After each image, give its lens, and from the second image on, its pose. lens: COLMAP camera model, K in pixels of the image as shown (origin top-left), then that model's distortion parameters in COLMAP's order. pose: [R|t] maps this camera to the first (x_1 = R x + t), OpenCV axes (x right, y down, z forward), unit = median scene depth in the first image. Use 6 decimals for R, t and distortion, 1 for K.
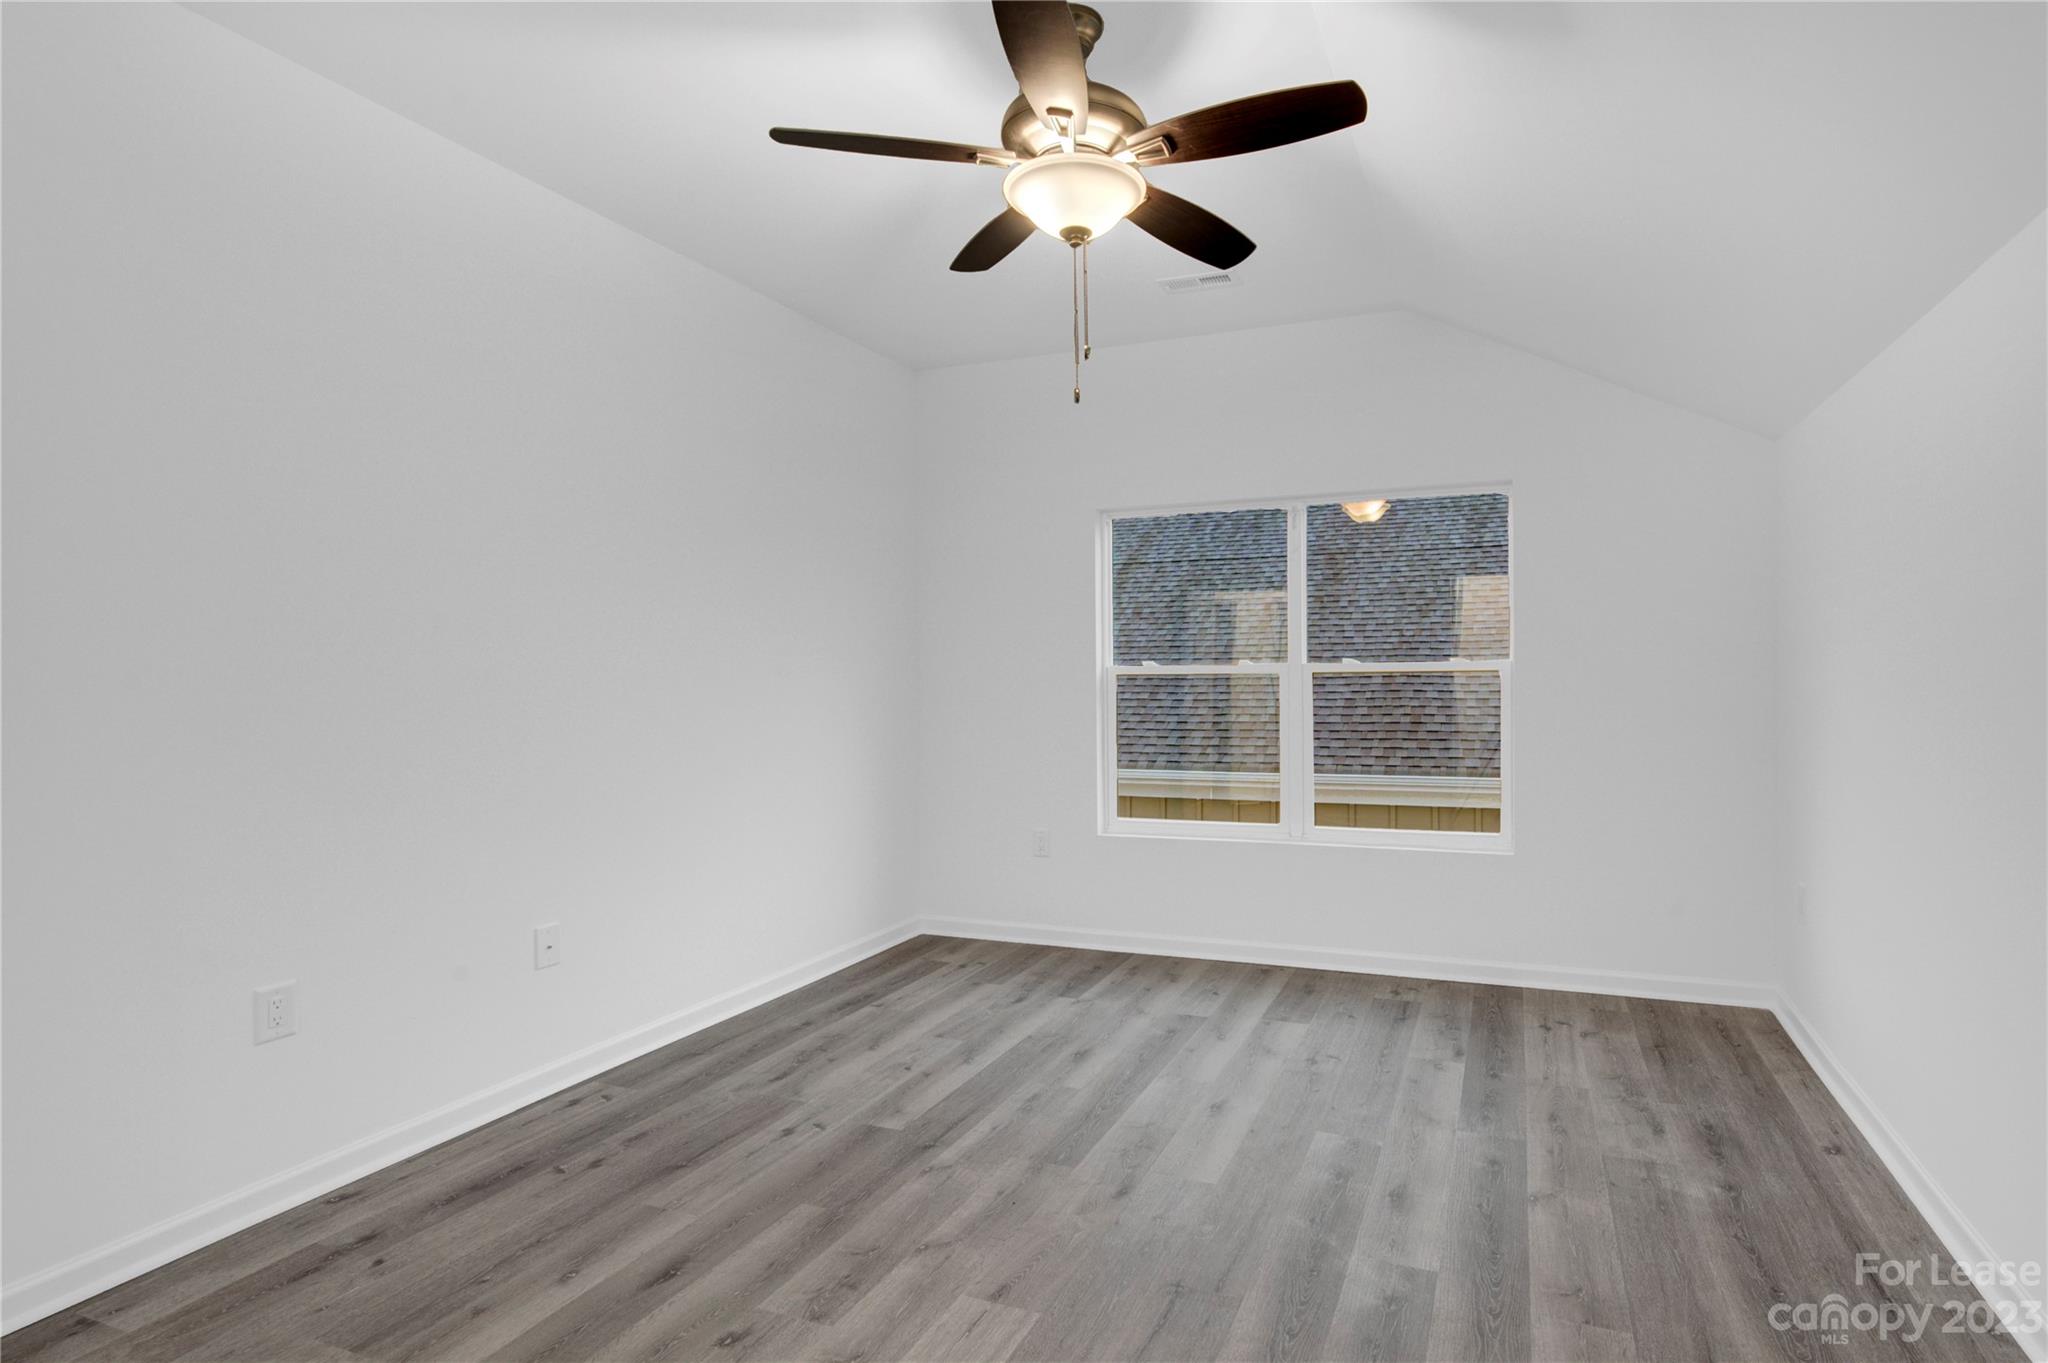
lens RADIAL K [[978.5, 0, 1024.0], [0, 978.5, 681.5], [0, 0, 1]] dist [-0.000101, 0.000487]
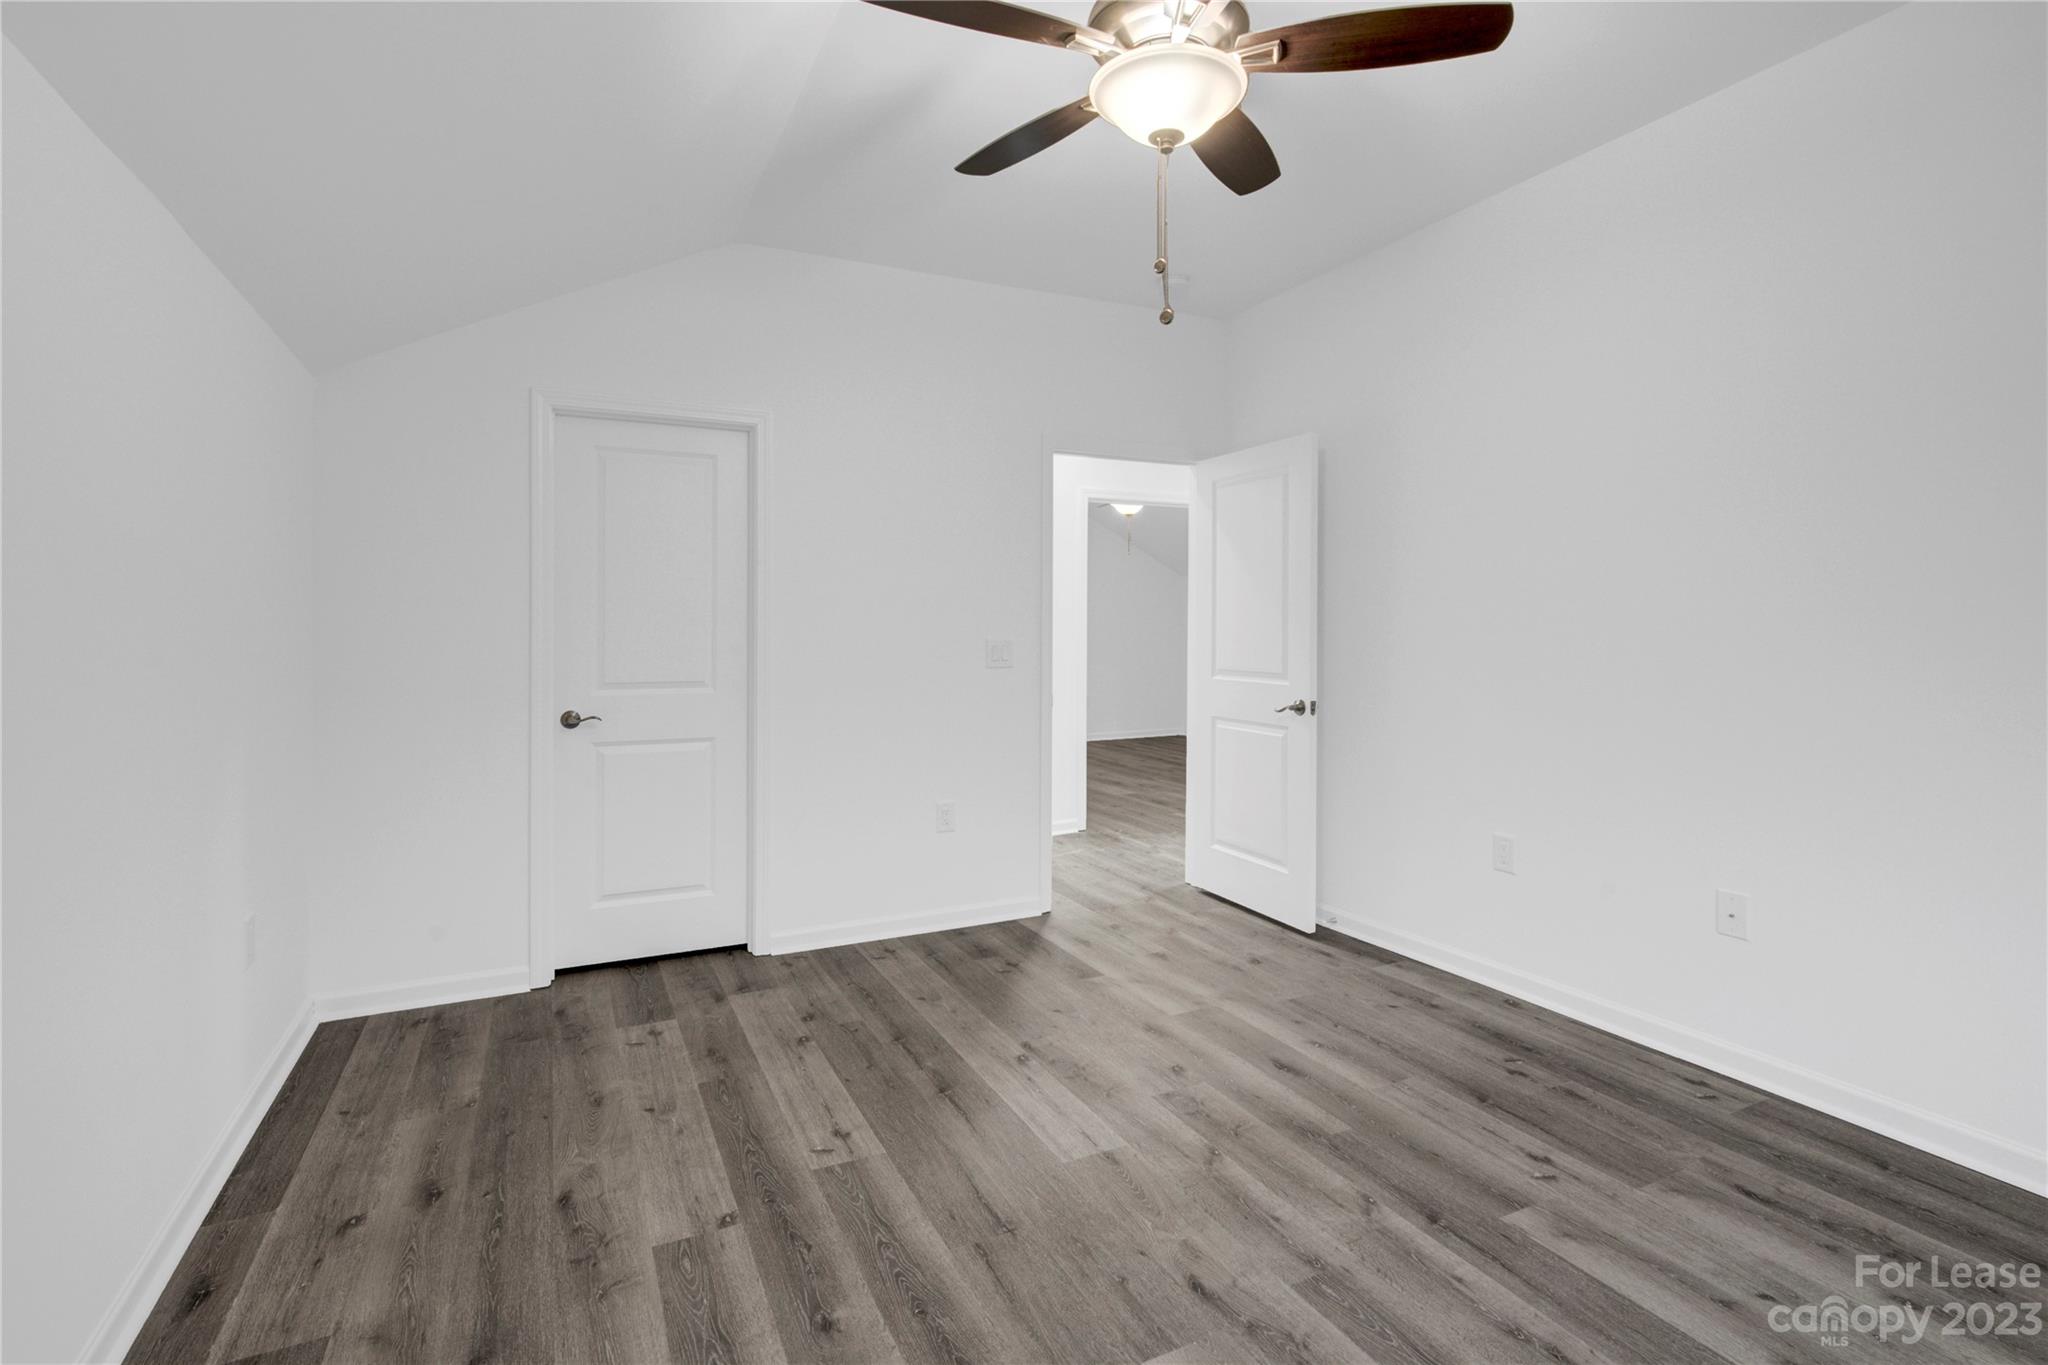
lens RADIAL K [[978.5, 0, 1024.0], [0, 978.5, 682.5], [0, 0, 1]] dist [-0.000101, 0.000487]
pose [[-0.605829, 0.056168, -0.793610, 0.678824], [0.007283, 0.997854, 0.065065, 0.012257], [0.795562, 0.033639, -0.604938, 1.210393]]
